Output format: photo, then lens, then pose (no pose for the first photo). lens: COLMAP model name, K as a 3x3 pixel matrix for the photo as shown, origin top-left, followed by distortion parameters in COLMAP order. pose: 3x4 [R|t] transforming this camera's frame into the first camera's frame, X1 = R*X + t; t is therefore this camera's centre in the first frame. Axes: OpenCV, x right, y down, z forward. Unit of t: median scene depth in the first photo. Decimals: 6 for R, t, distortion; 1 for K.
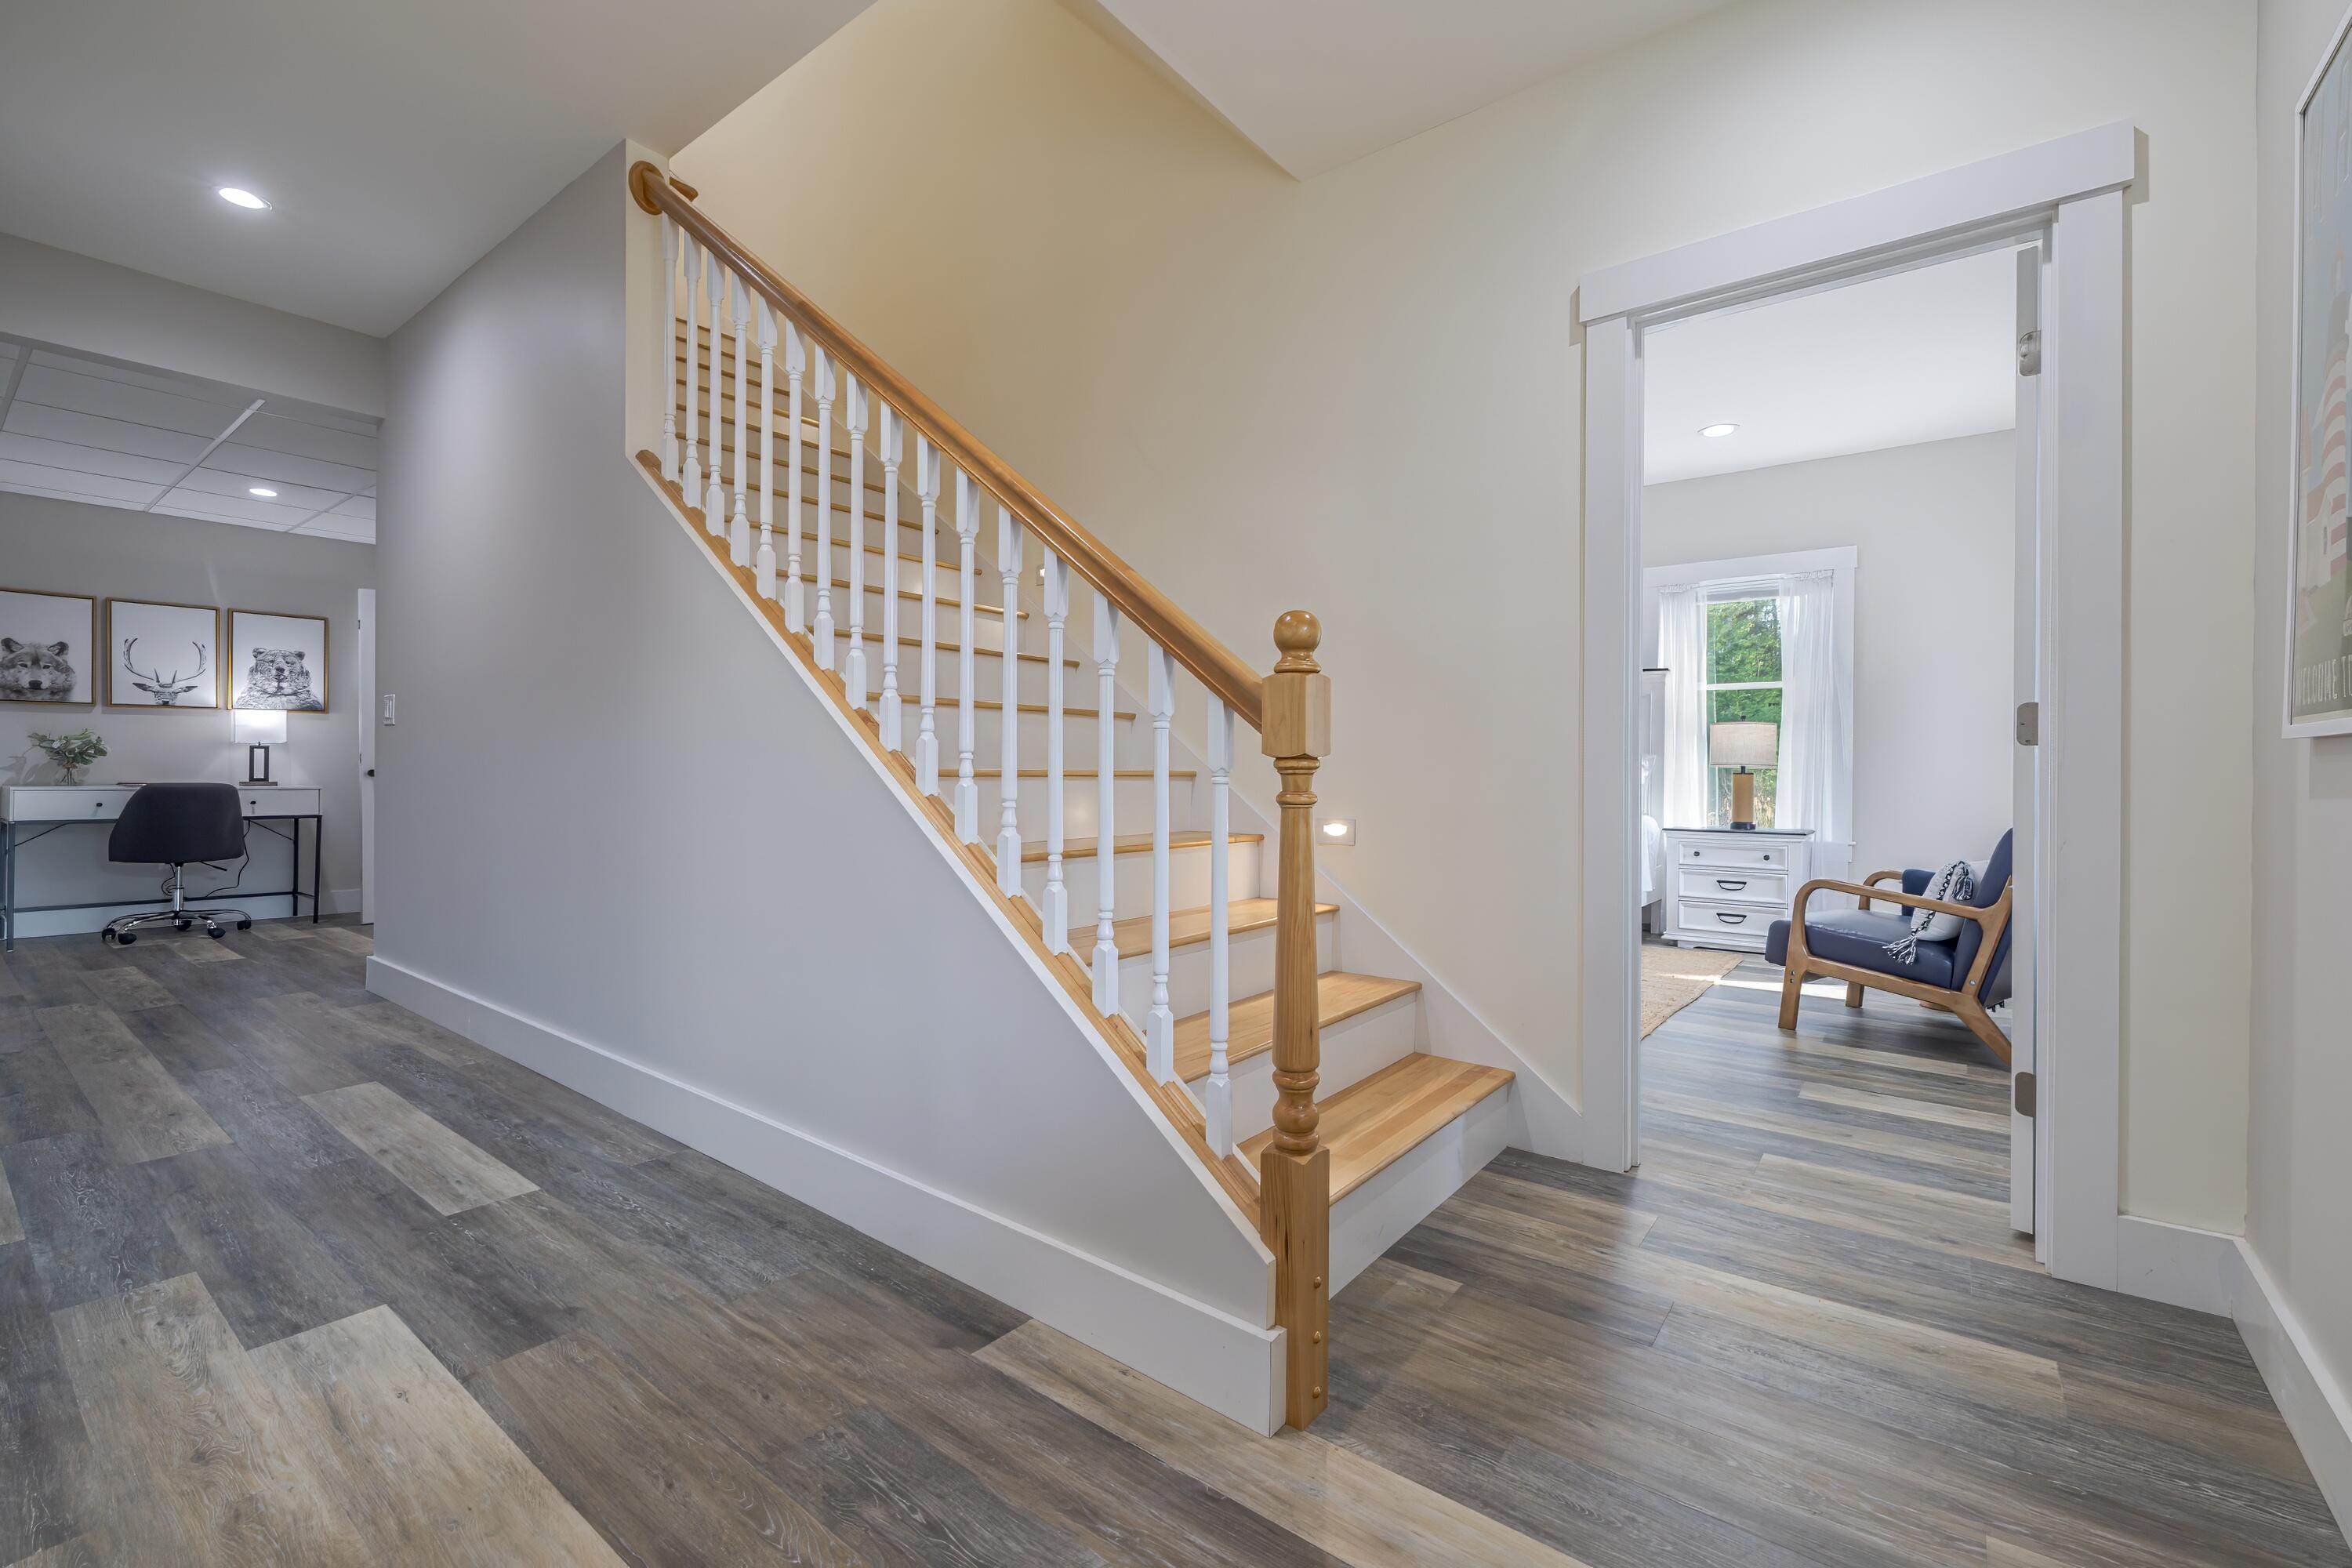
lens RADIAL K [[999.6, 0, 1177.3], [0, 999.6, 770.3], [0, 0, 1]] dist [0.005159, -0.000502]
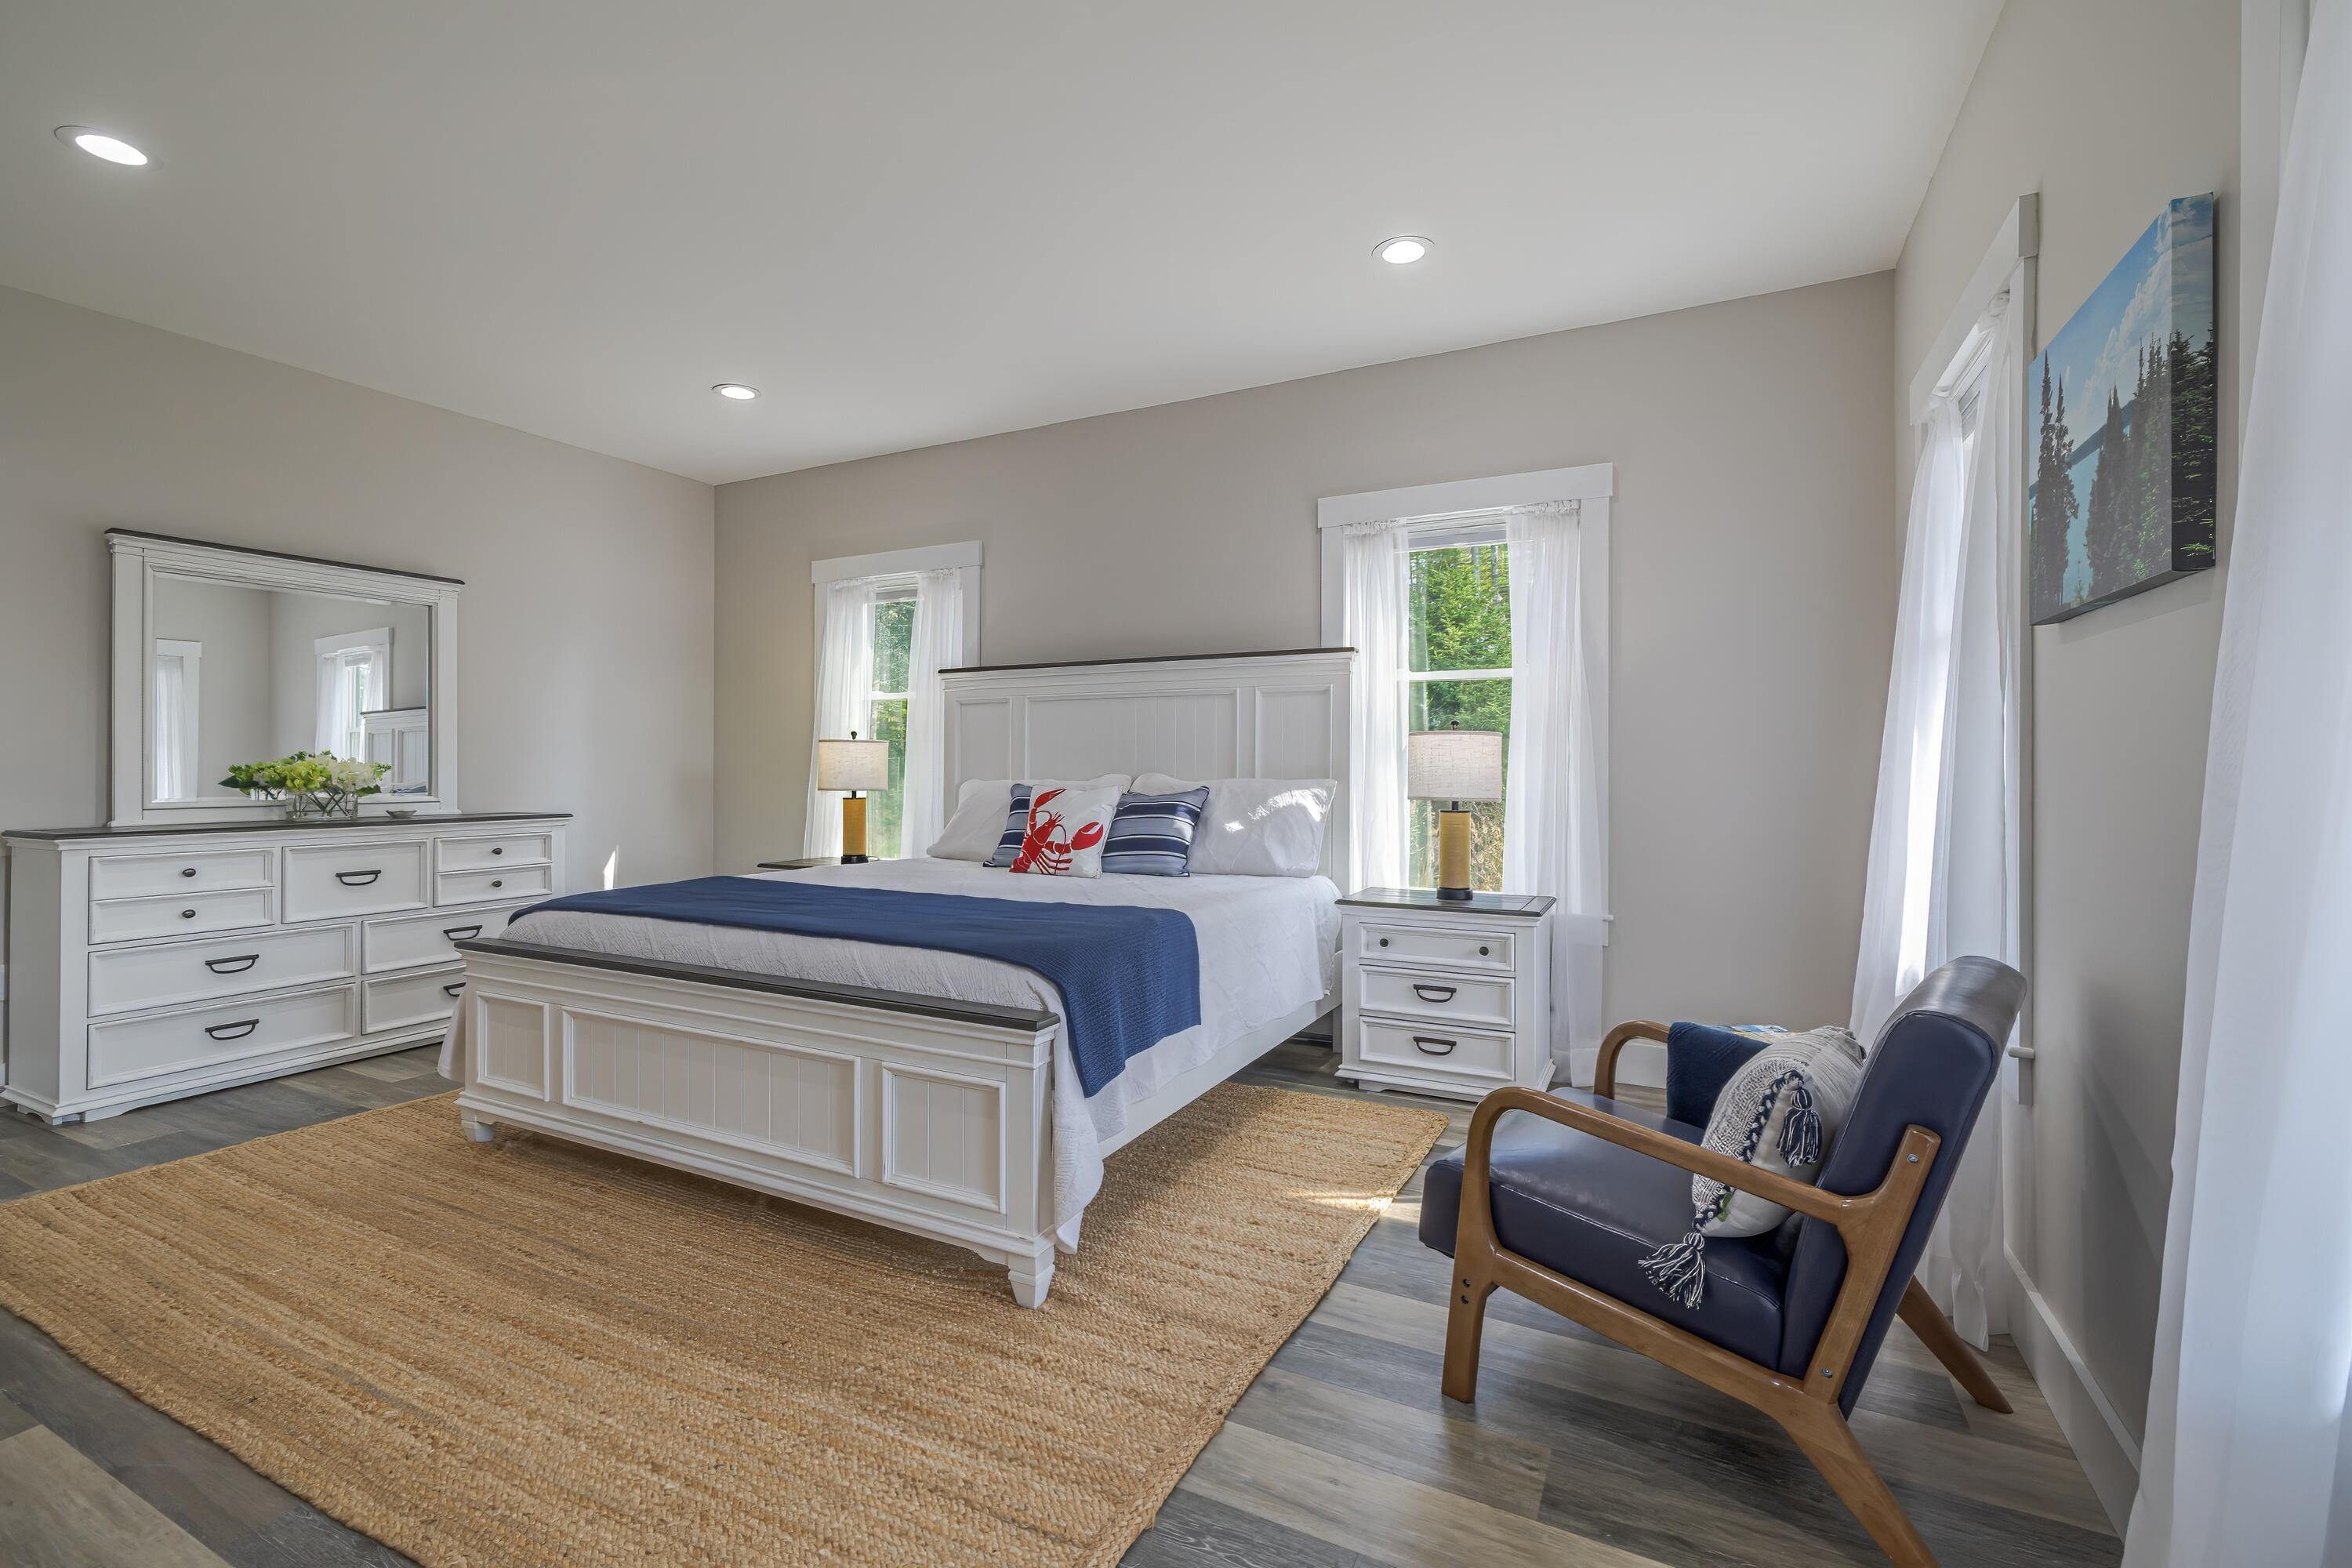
lens RADIAL K [[1043.7, 0, 1171.9], [0, 1043.7, 740.2], [0, 0, 1]] dist [0.000089, -0.000206]
pose [[0.985898, -0.000223, 0.167348, 0.279307], [0.004097, 0.999731, -0.022808, -0.028148], [-0.167298, 0.023172, 0.985634, 0.378220]]
